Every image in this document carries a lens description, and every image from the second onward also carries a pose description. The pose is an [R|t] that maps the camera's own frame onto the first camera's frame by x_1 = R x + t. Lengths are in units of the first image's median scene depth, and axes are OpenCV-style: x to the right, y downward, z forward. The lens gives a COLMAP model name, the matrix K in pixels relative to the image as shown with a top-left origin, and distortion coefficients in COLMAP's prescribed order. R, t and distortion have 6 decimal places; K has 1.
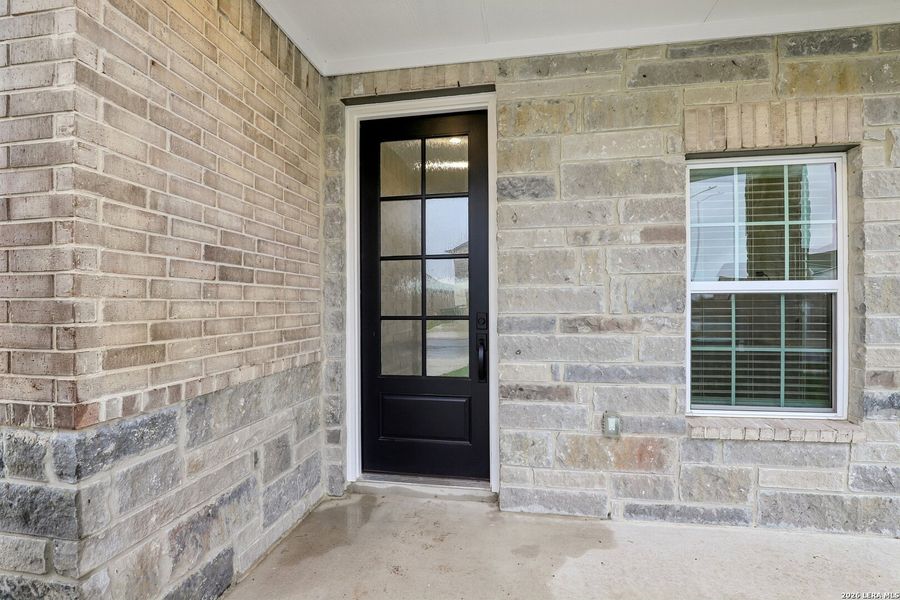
lens RADIAL K [[416.7, 0, 456.3], [0, 416.7, 299.2], [0, 0, 1]] dist [-0.018023, 0.004649]
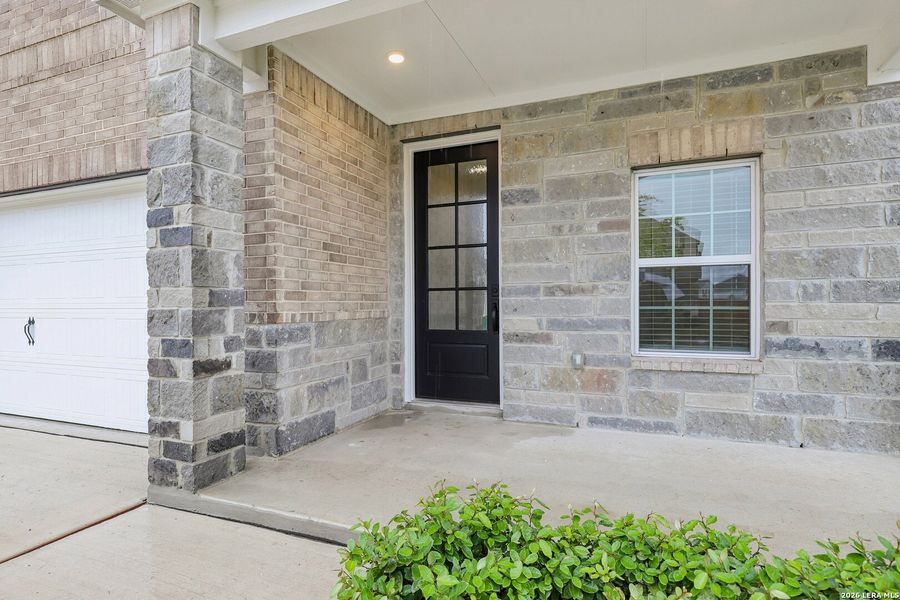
lens RADIAL K [[480.2, 0, 454.4], [0, 480.2, 293.6], [0, 0, 1]] dist [0.049194, -0.001226]
pose [[0.975722, -0.003489, -0.218986, 0.330405], [0.001722, 0.999964, -0.008257, 0.089313], [0.219007, 0.007680, 0.975693, -0.730094]]
